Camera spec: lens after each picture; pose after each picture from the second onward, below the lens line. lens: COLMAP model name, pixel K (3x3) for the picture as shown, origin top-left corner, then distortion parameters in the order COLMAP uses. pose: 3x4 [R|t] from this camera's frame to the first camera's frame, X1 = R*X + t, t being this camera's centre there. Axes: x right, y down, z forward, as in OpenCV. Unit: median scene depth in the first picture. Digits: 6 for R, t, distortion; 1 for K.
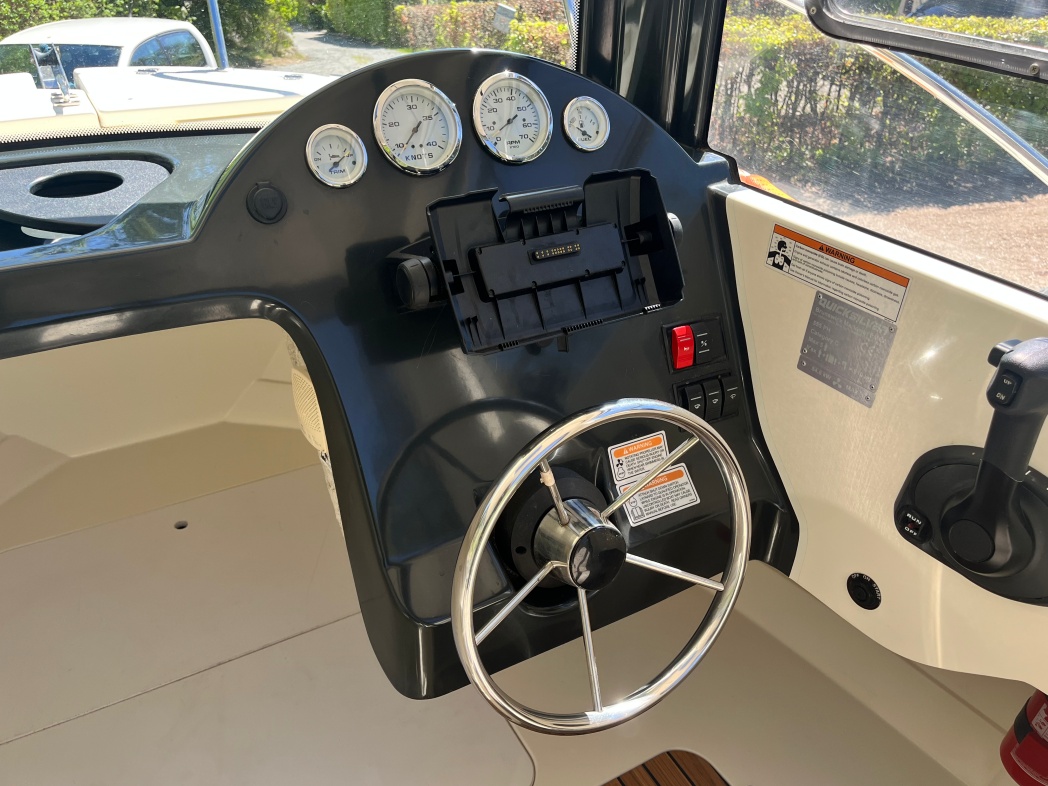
lens RADIAL K [[829.5, 0, 521.9], [0, 829.5, 395.9], [0, 0, 1]] dist [0.046967, -0.056850]
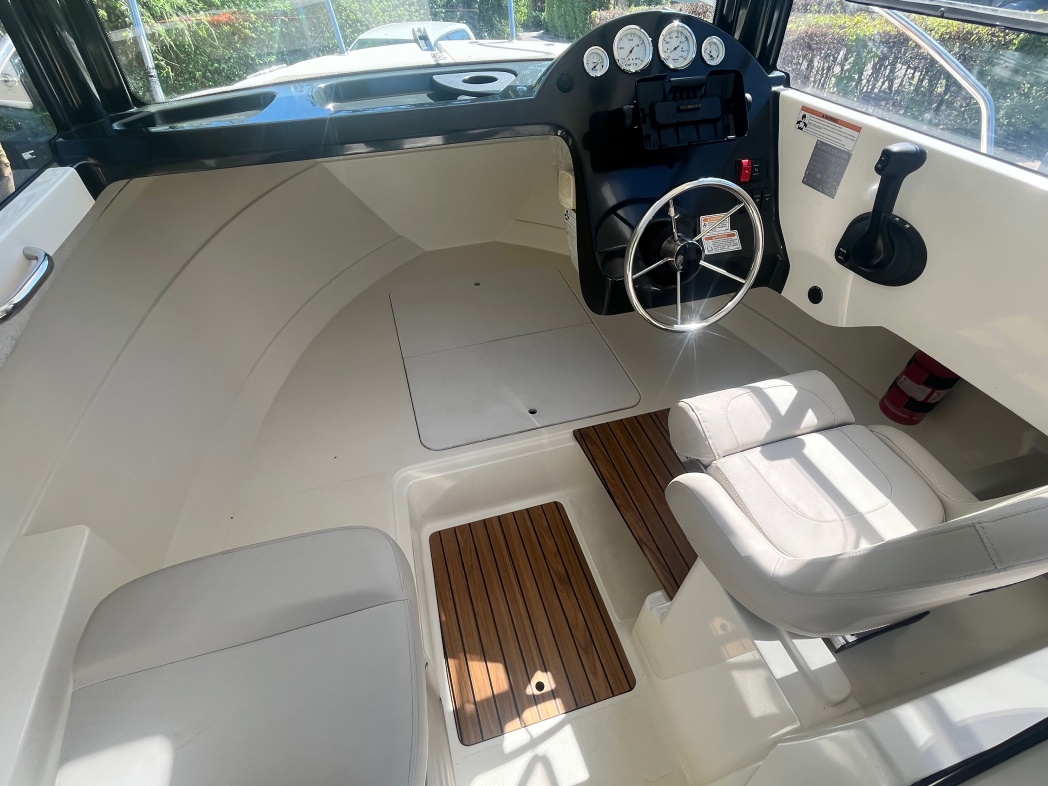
lens RADIAL K [[531.7, 0, 522.0], [0, 531.7, 392.7], [0, 0, 1]] dist [-0.000430, 0.000478]
pose [[0.971588, 0.125745, -0.200510, -0.011698], [-0.087077, 0.977683, 0.191192, 0.290894], [0.220077, -0.168300, 0.960854, -0.513585]]
